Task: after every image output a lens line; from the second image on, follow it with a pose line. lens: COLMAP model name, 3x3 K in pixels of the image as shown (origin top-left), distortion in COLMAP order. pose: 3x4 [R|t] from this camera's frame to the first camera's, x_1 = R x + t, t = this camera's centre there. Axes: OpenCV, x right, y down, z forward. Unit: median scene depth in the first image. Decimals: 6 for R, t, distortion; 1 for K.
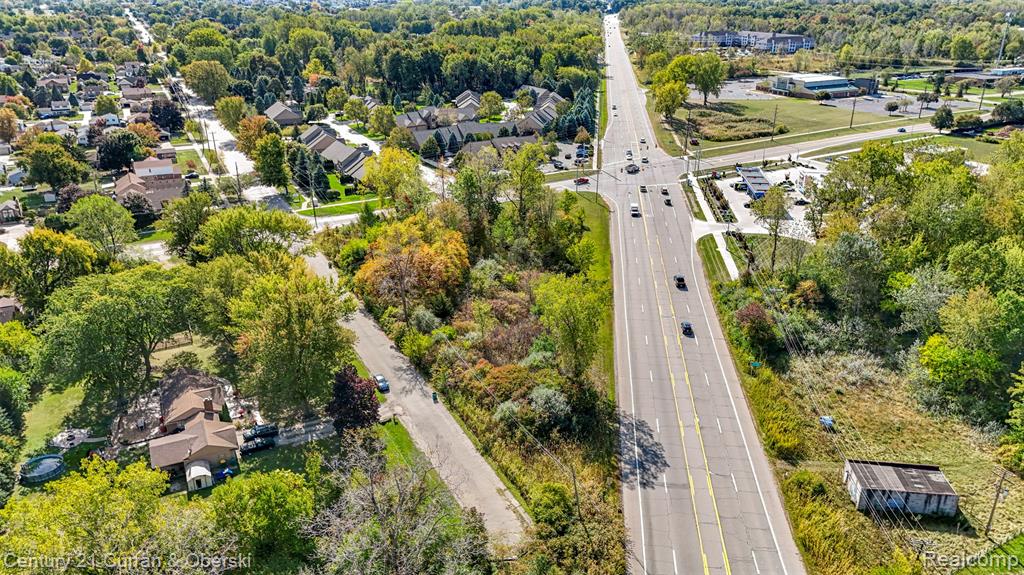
lens RADIAL K [[750.5, 0, 514.9], [0, 750.5, 292.9], [0, 0, 1]] dist [0.075002, -0.069016]
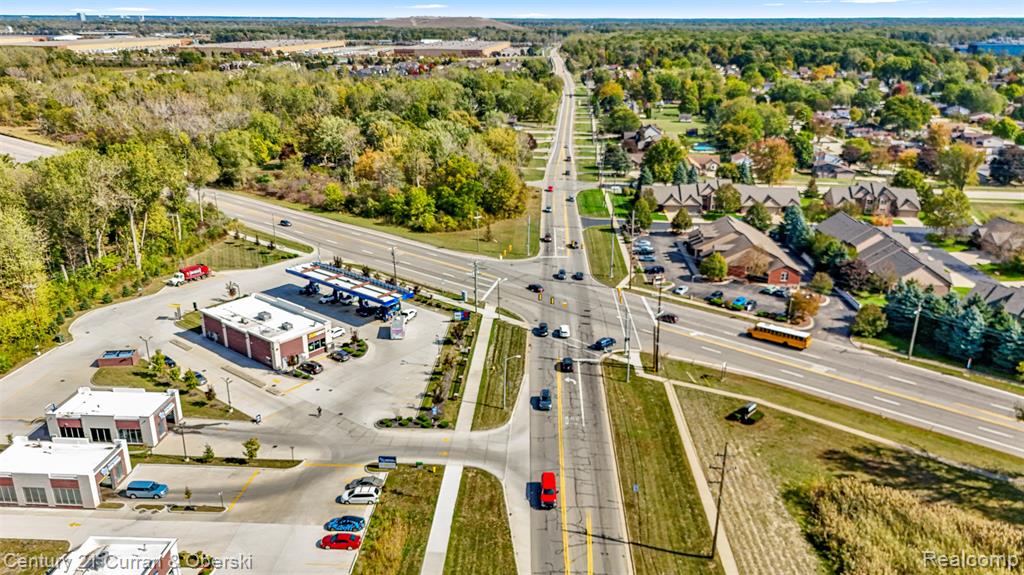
lens RADIAL K [[750.5, 0, 514.9], [0, 750.5, 292.9], [0, 0, 1]] dist [0.075002, -0.069016]
pose [[-0.550599, 0.278701, -0.786872, 0.500804], [-0.323180, 0.797945, 0.508762, -0.345470], [0.769673, 0.534425, -0.349277, 0.885948]]
